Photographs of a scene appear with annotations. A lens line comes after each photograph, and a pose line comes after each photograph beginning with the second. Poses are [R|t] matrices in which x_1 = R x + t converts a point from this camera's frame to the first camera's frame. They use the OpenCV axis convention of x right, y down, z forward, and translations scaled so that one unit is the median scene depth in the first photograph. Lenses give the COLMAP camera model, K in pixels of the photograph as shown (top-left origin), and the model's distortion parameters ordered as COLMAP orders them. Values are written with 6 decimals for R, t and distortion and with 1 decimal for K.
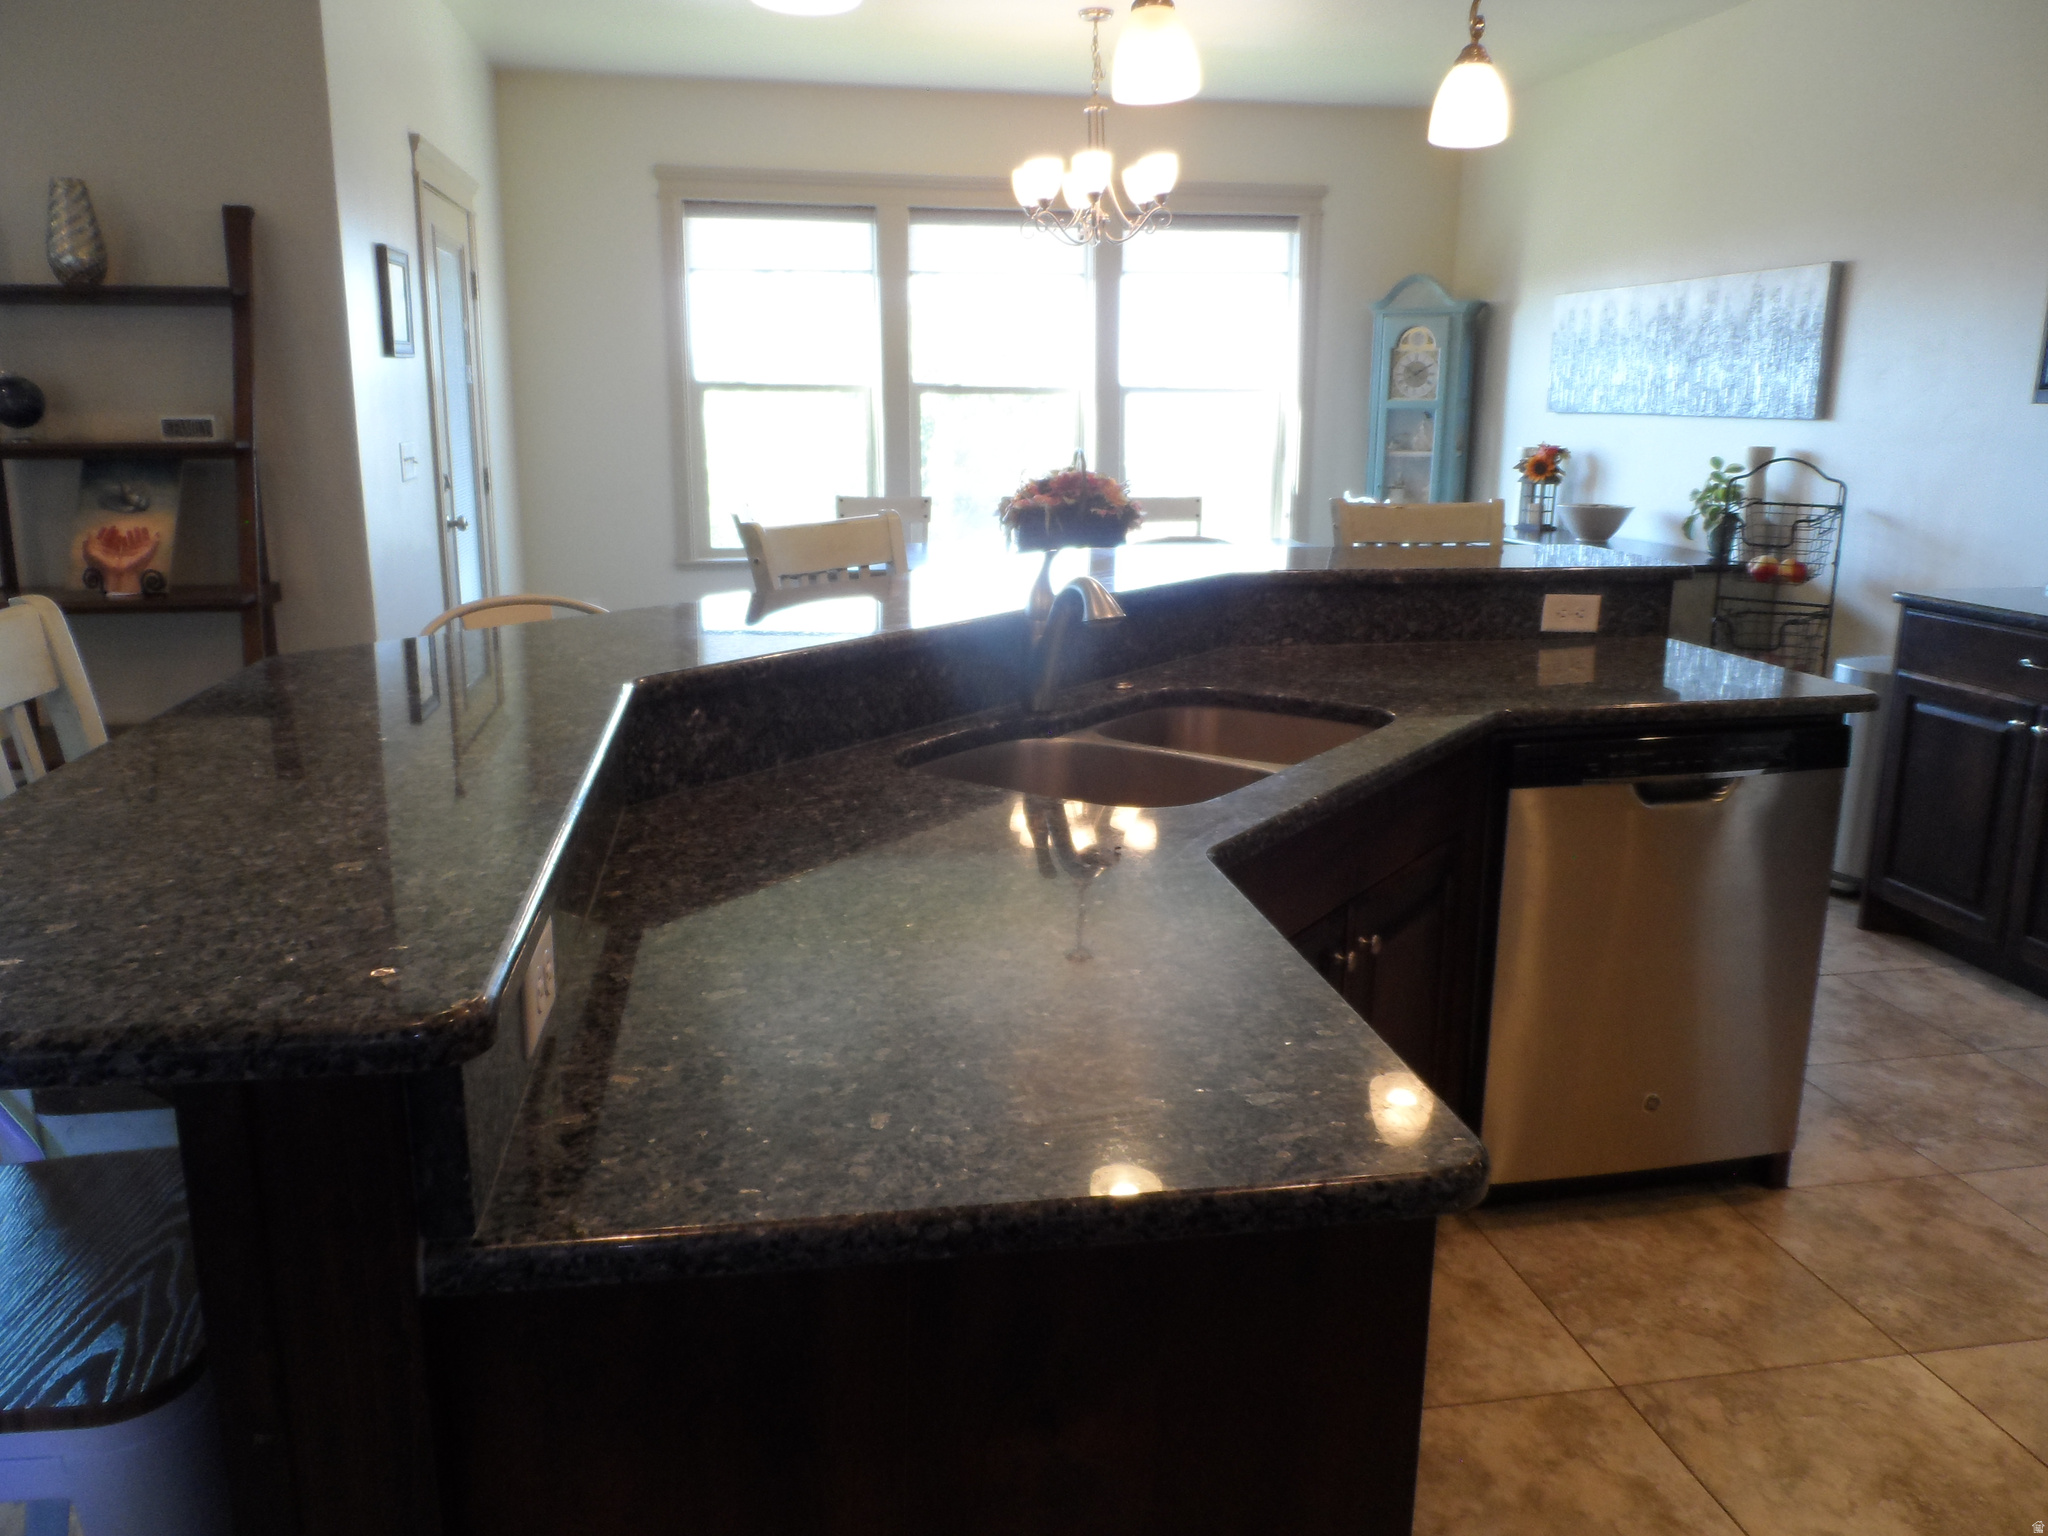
lens RADIAL K [[1536.3, 0, 1024.0], [0, 1536.3, 768.0], [0, 0, 1]] dist [-0.022980, -0.003728]
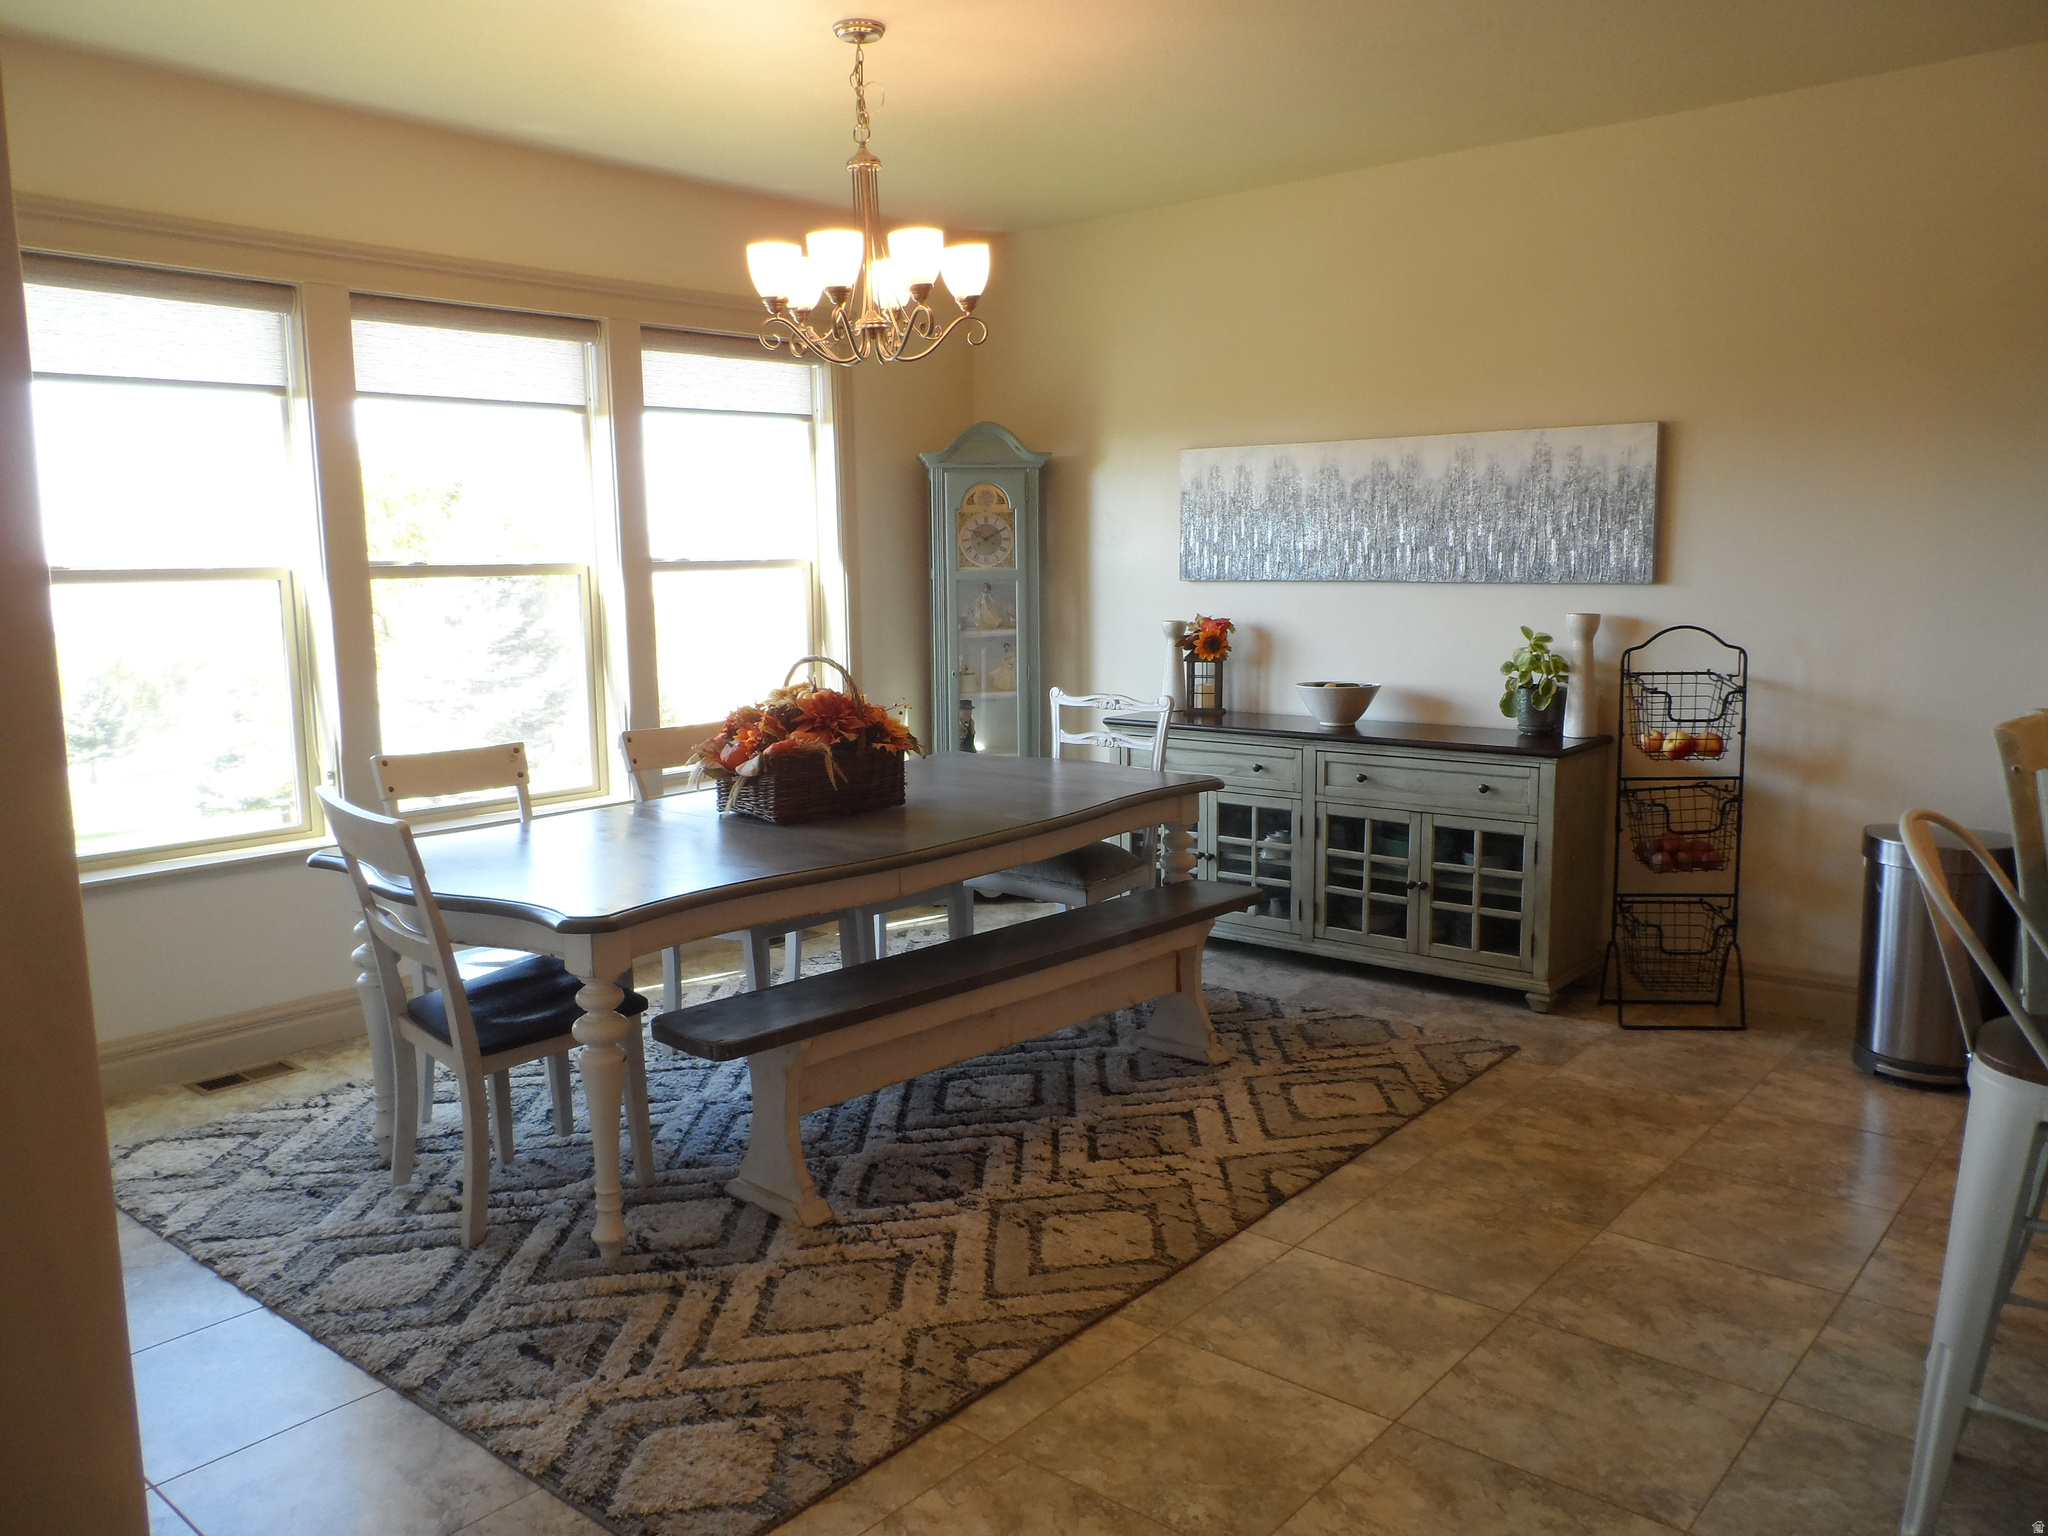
lens RADIAL K [[1536.3, 0, 1024.0], [0, 1536.3, 768.0], [0, 0, 1]] dist [-0.022980, -0.003728]
pose [[0.773558, -0.102449, 0.625389, -0.327353], [0.164311, 0.985523, -0.041795, -0.116926], [-0.612054, 0.135089, 0.779193, 0.428316]]
